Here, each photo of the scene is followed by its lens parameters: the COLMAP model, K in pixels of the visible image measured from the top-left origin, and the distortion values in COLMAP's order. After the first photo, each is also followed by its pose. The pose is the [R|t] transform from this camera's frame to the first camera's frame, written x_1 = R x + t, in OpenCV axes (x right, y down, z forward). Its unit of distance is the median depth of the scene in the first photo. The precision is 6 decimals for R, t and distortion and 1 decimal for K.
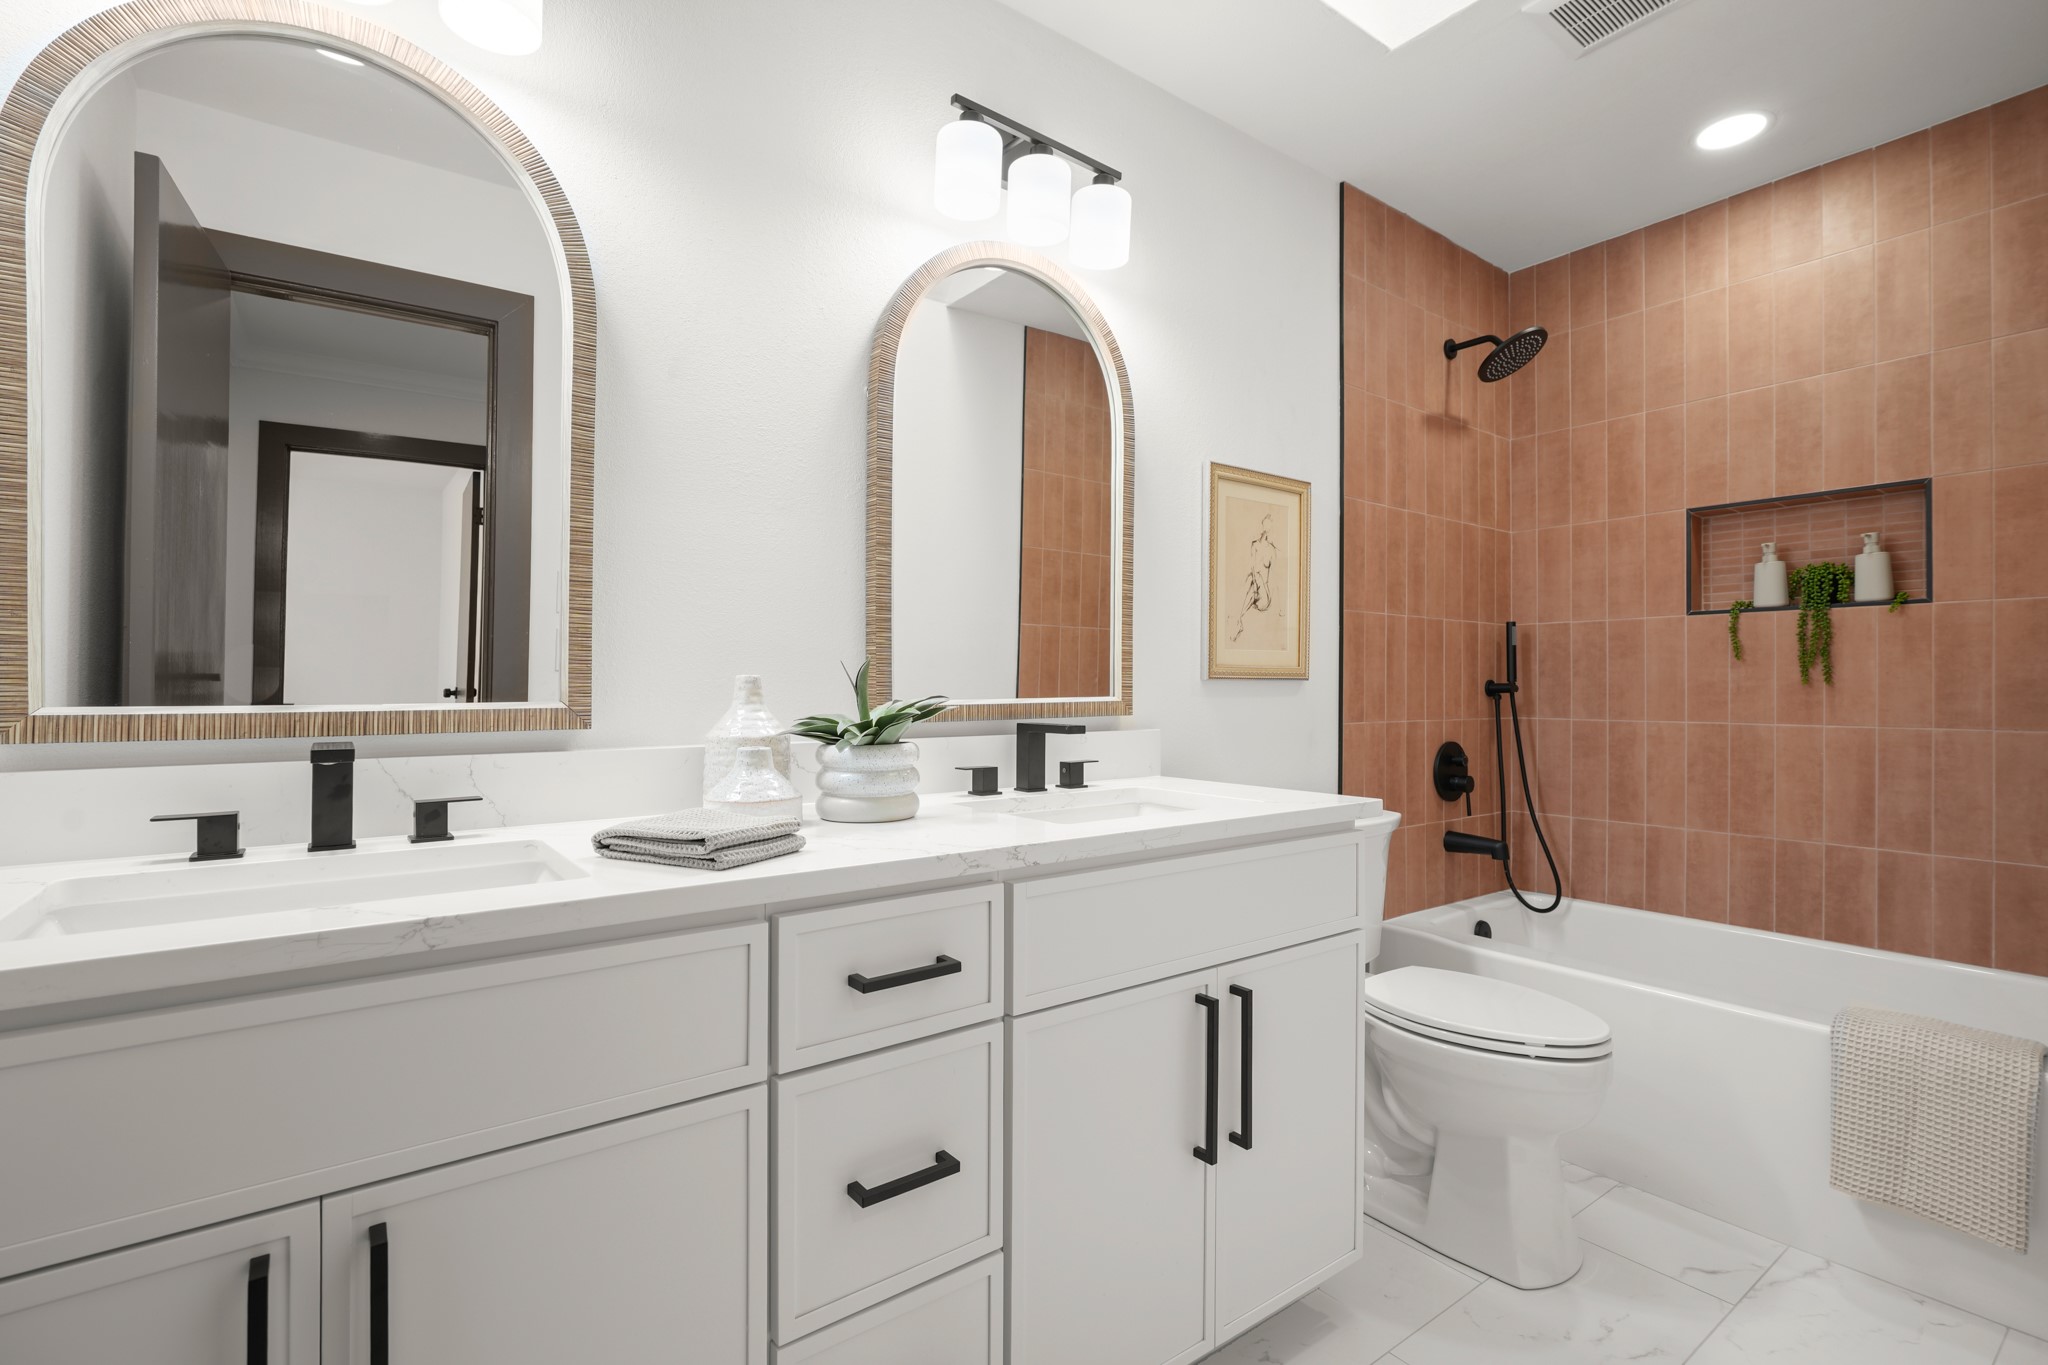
lens RADIAL K [[935.1, 0, 1025.2], [0, 935.1, 683.1], [0, 0, 1]] dist [-0.008170, 0.001803]
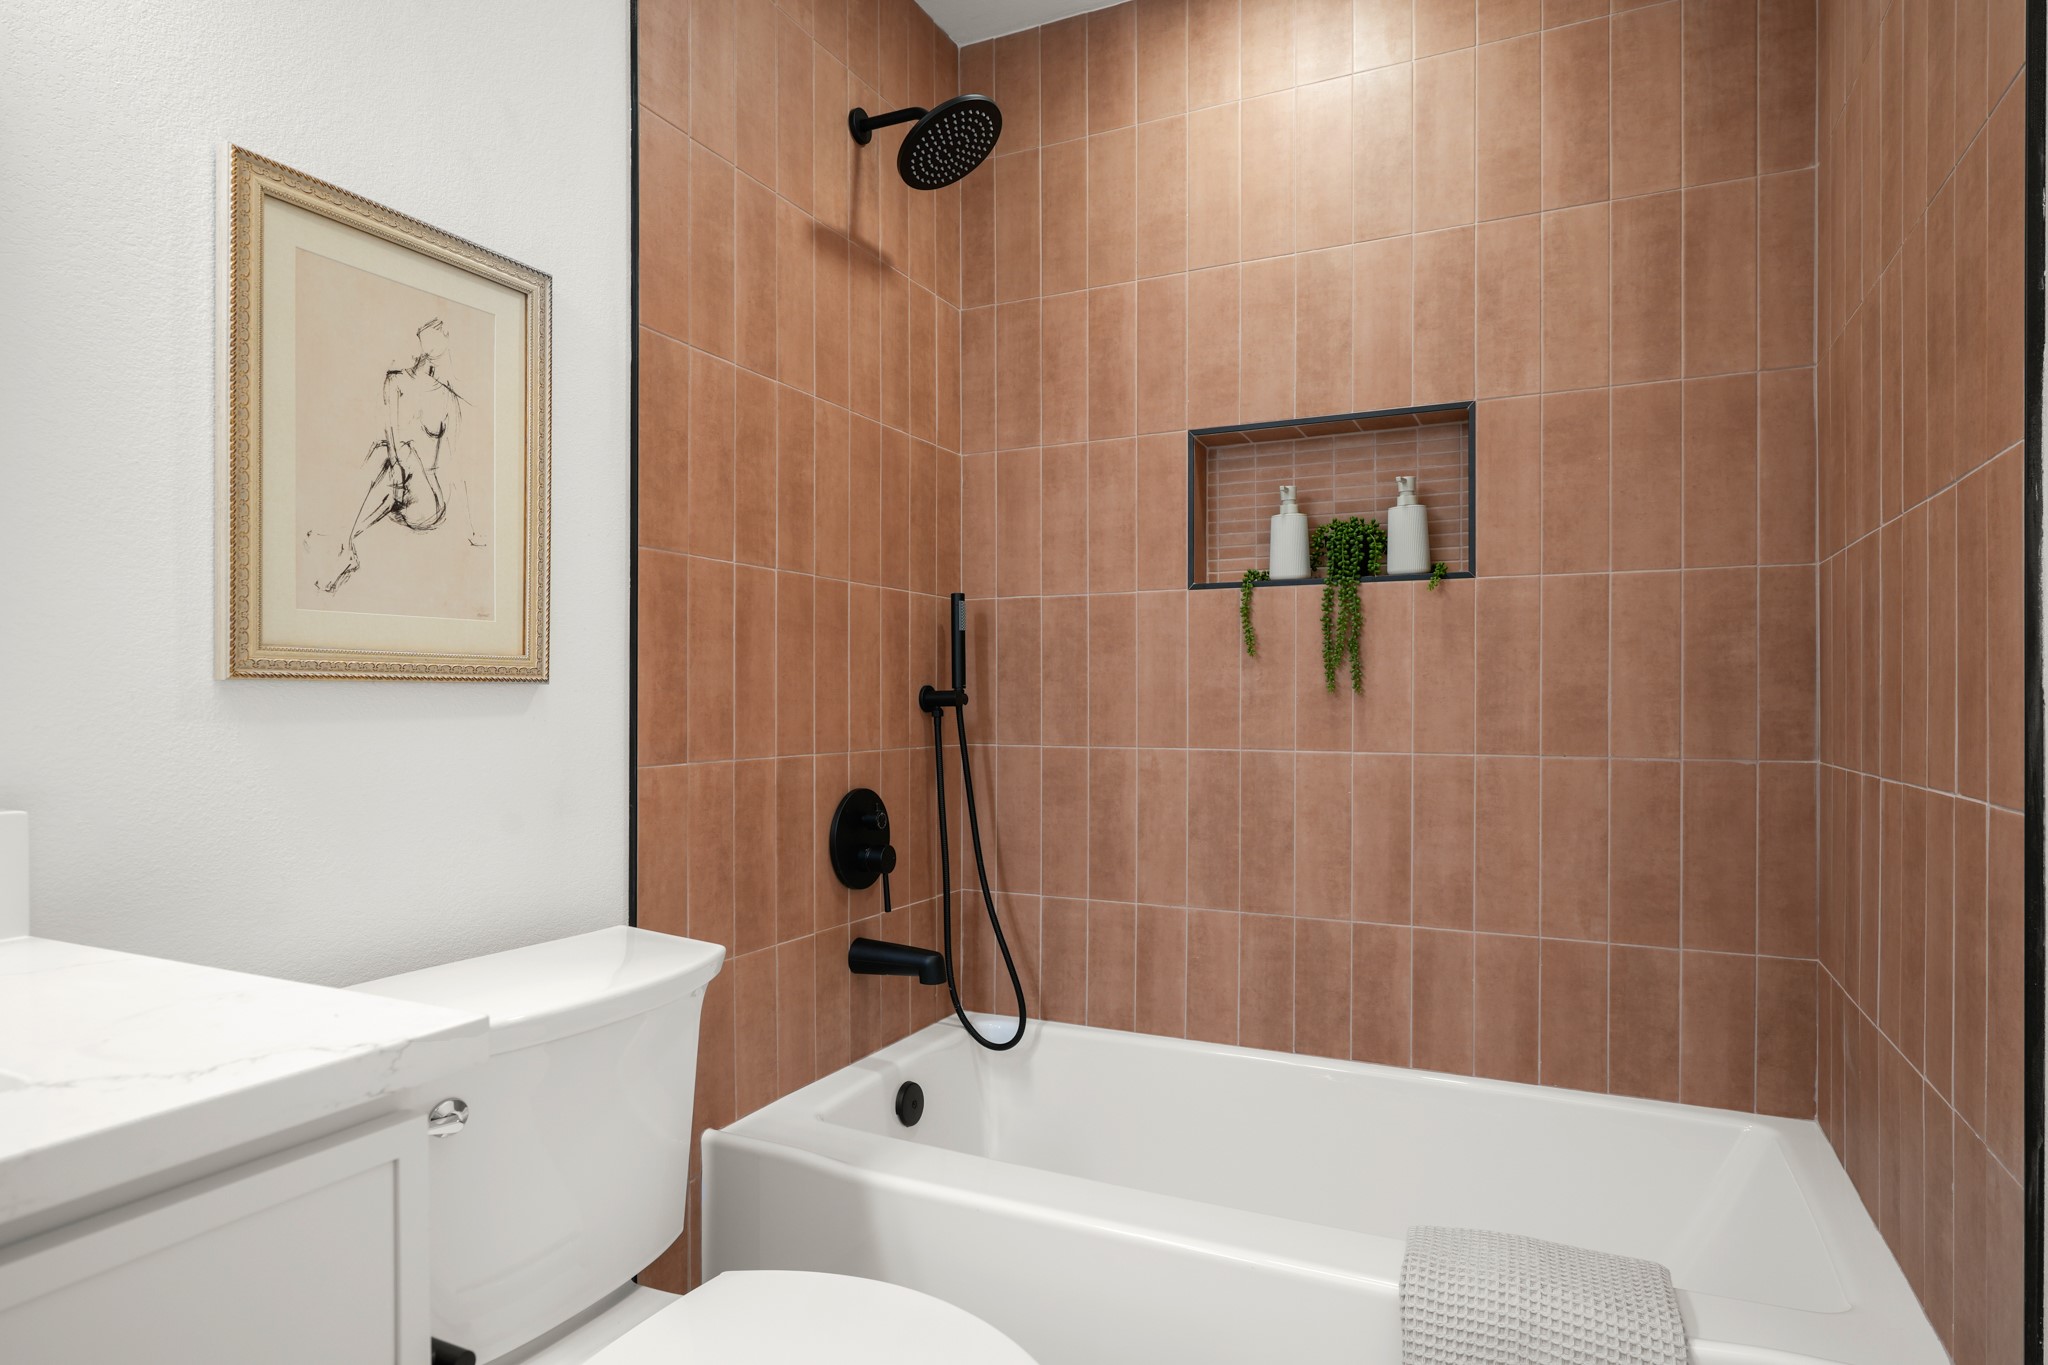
lens RADIAL K [[1168.5, 0, 1022.7], [0, 1168.5, 694.6], [0, 0, 1]] dist [-0.003939, -0.000959]
pose [[0.886460, 0.000339, 0.462806, 0.229377], [-0.001347, 0.999997, 0.001847, 0.001523], [-0.462804, -0.002261, 0.886458, 0.329766]]
